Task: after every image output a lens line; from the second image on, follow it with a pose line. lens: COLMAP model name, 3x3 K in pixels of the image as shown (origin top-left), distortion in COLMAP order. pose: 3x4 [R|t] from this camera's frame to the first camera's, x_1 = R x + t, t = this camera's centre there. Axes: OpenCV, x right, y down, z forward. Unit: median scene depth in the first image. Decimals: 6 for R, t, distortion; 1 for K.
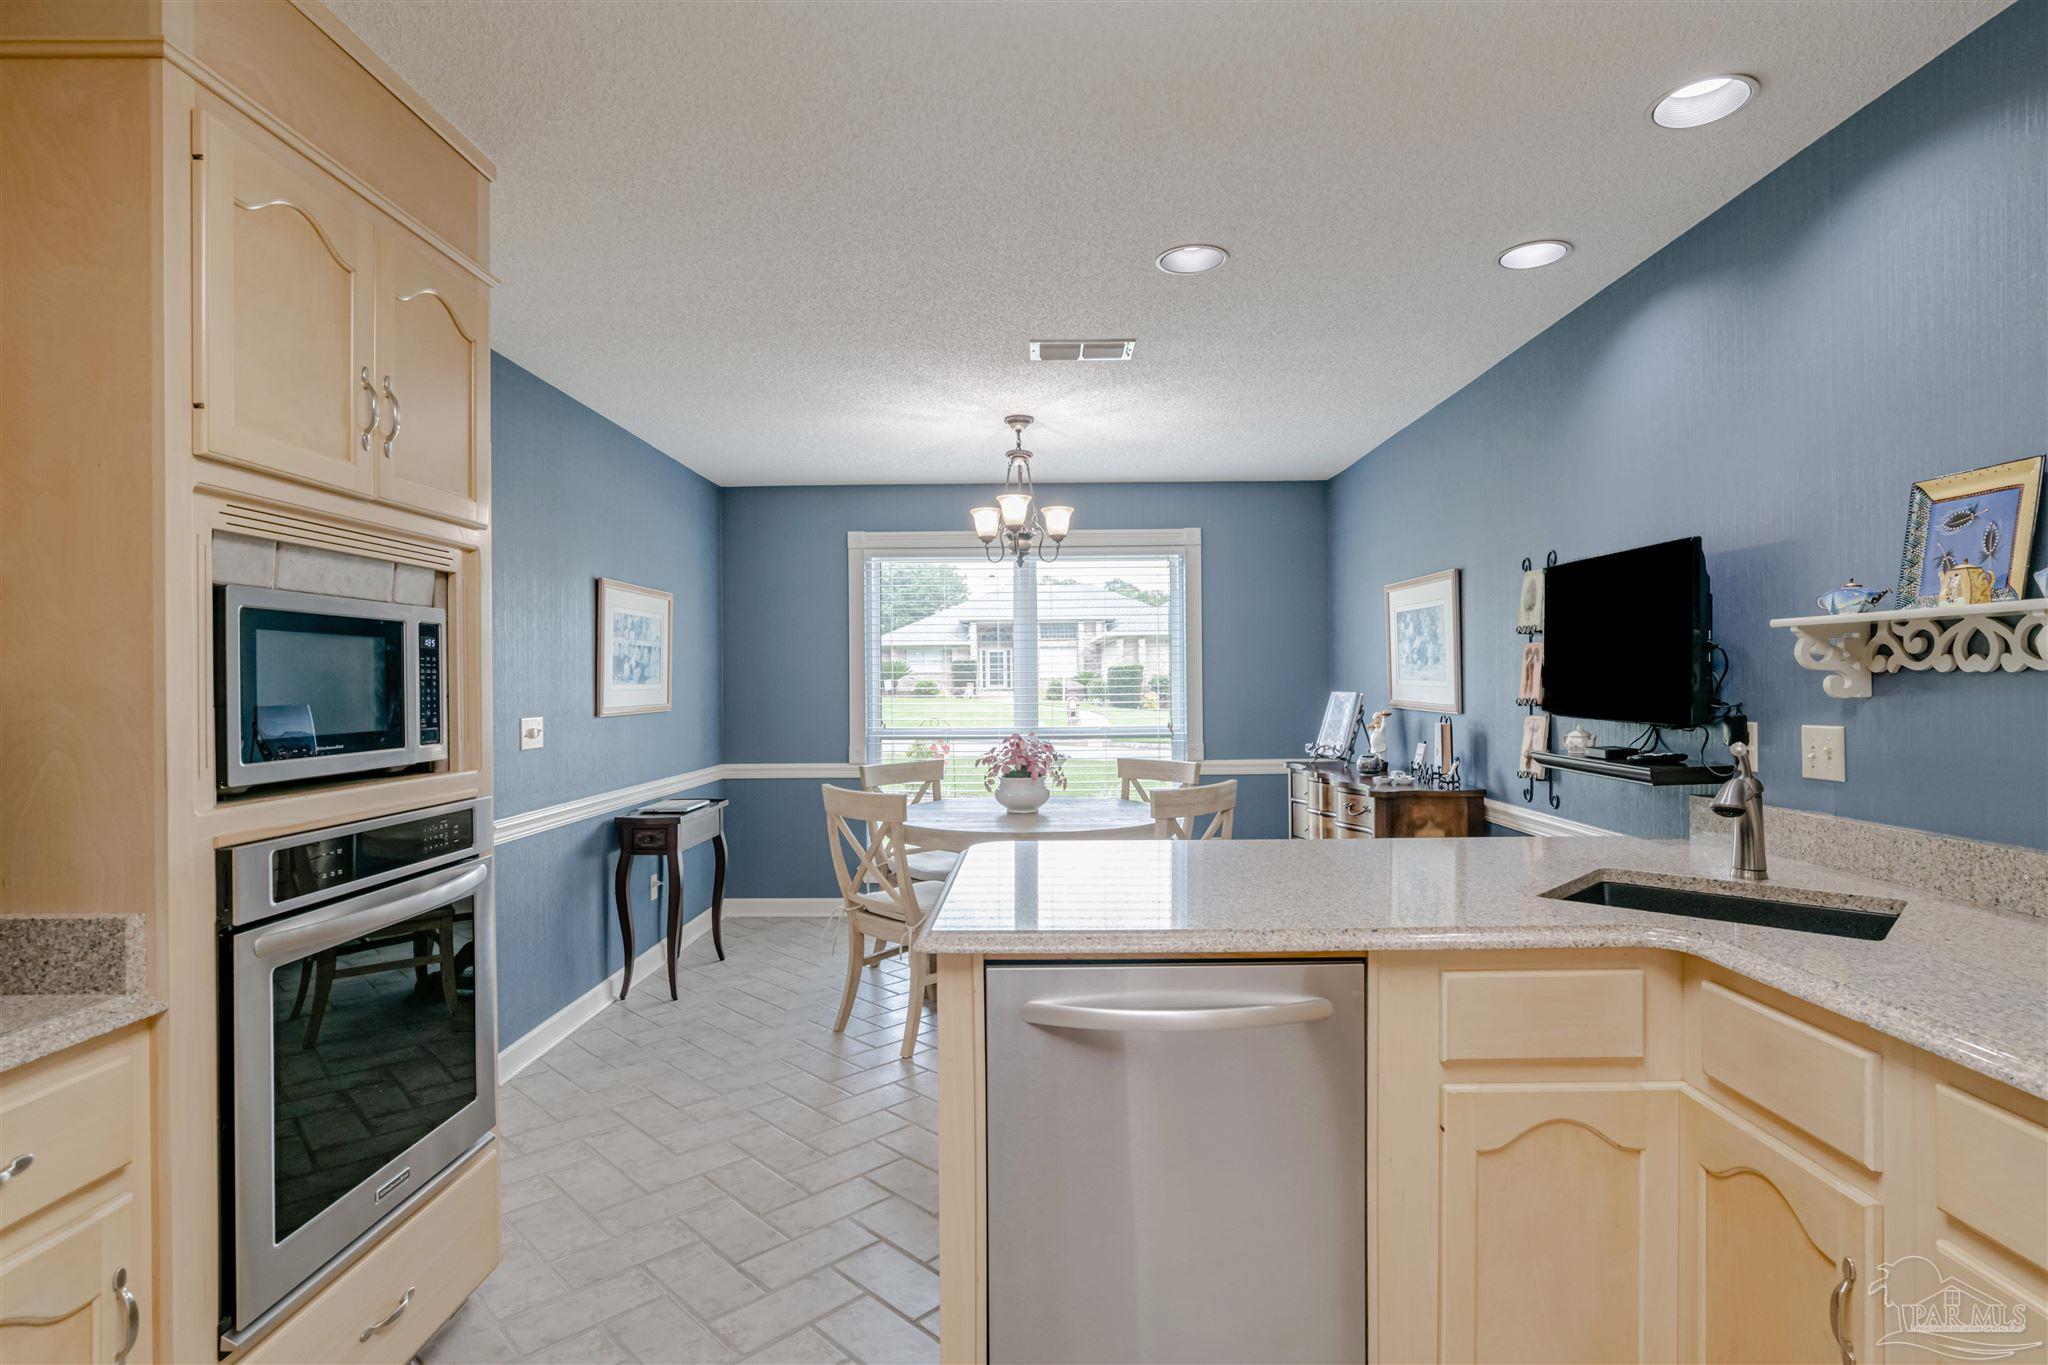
lens RADIAL K [[1042.7, 0, 1041.2], [0, 1042.7, 678.0], [0, 0, 1]] dist [-0.044791, 0.023322]
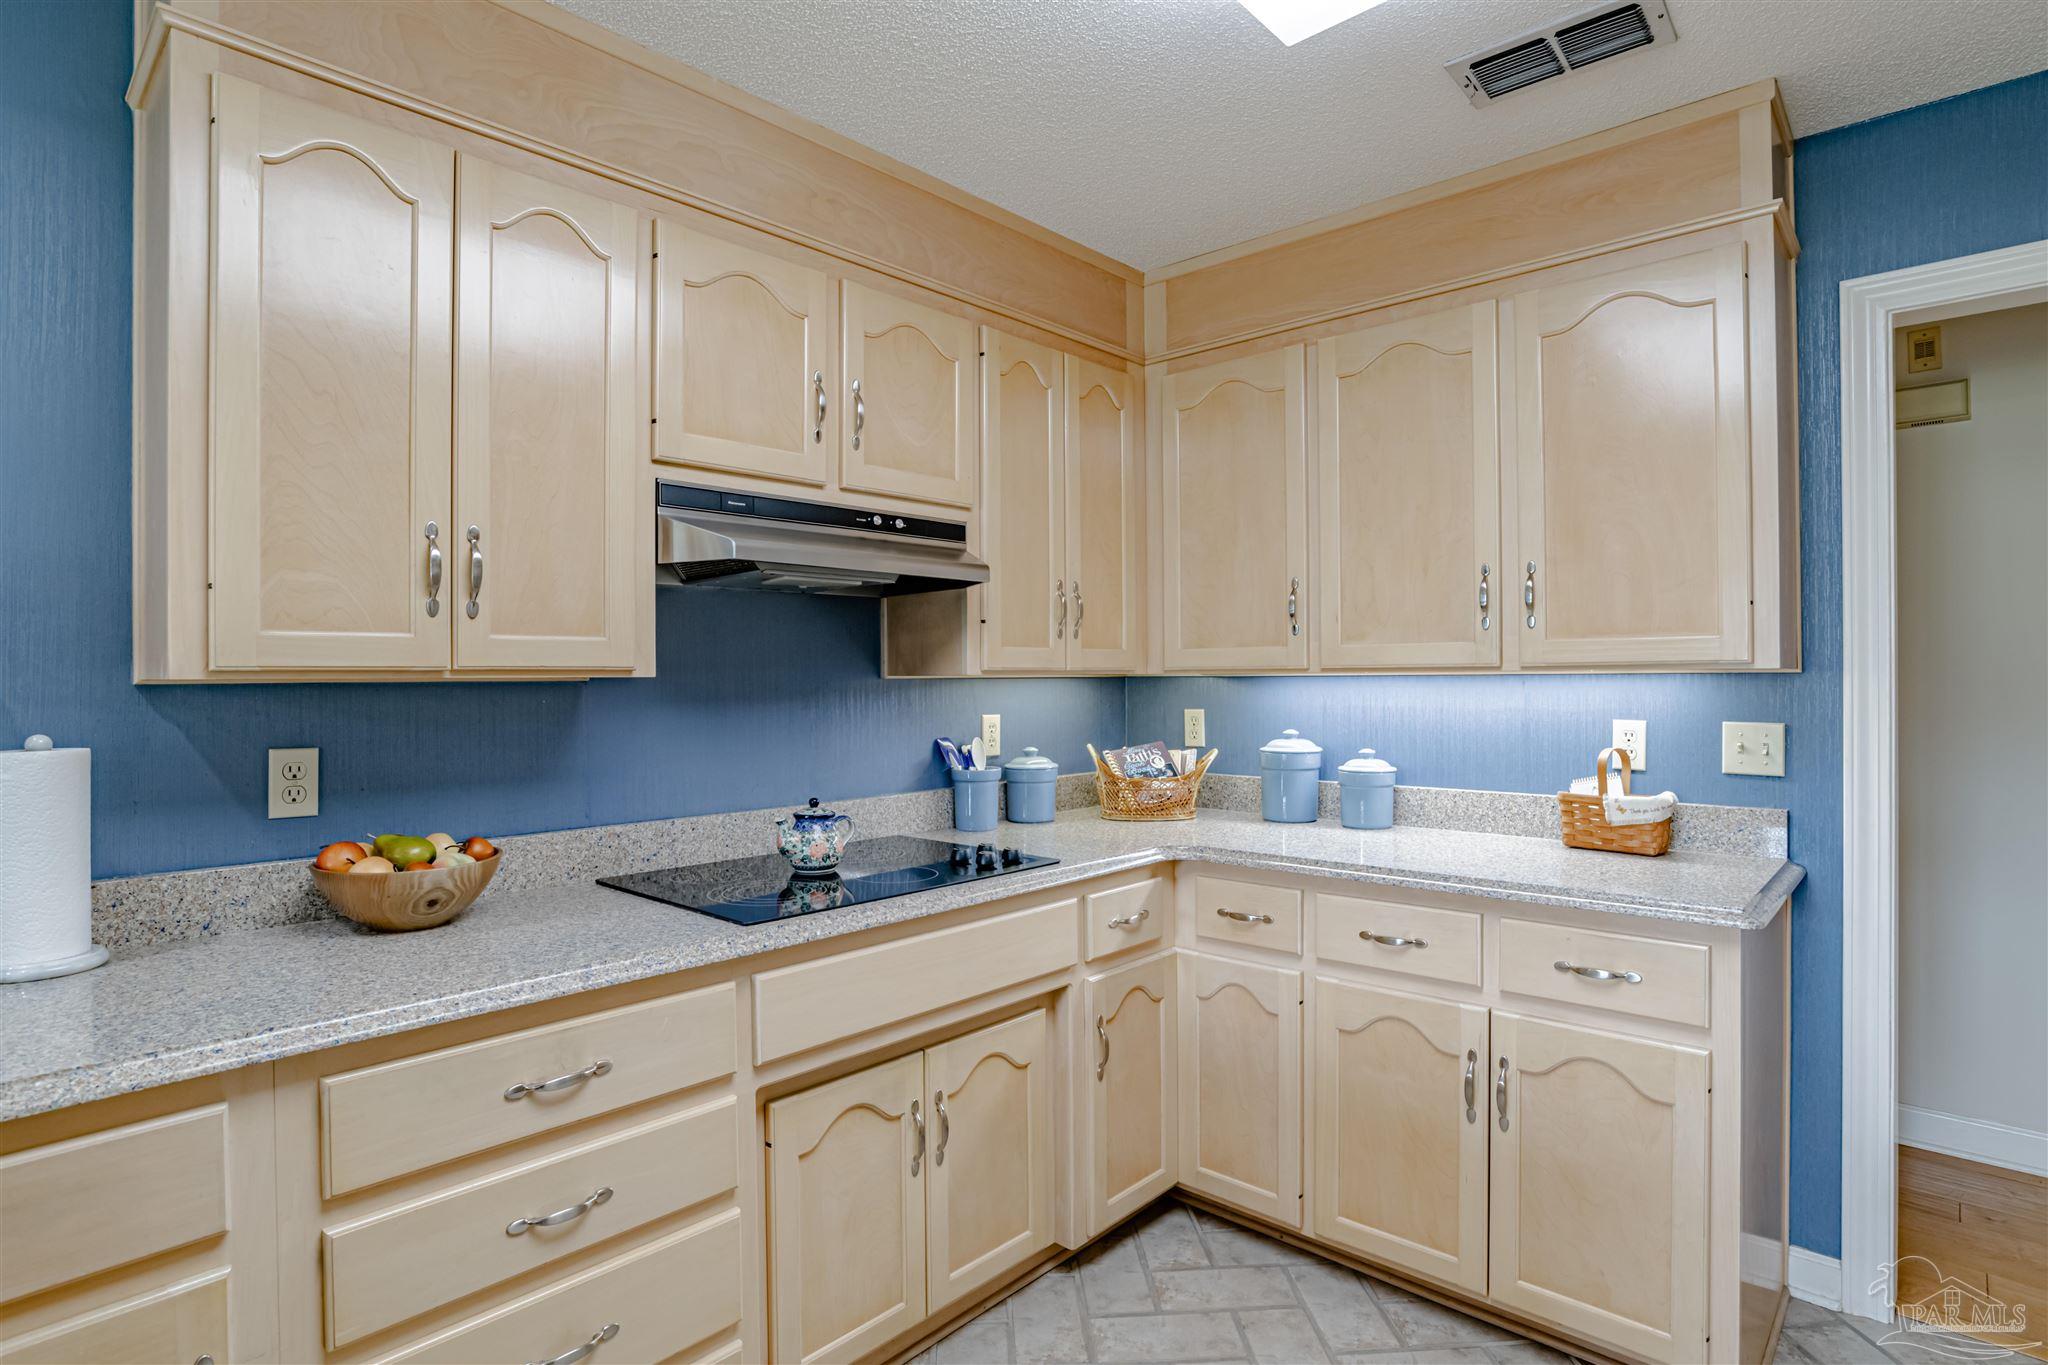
lens RADIAL K [[1037.0, 0, 1039.9], [0, 1037.0, 677.9], [0, 0, 1]] dist [-0.053873, 0.022755]
pose [[-0.731354, 0.013344, 0.681867, -0.123535], [0.009646, 0.999911, -0.009222, 0.003473], [-0.681930, -0.000167, -0.731418, 0.448465]]
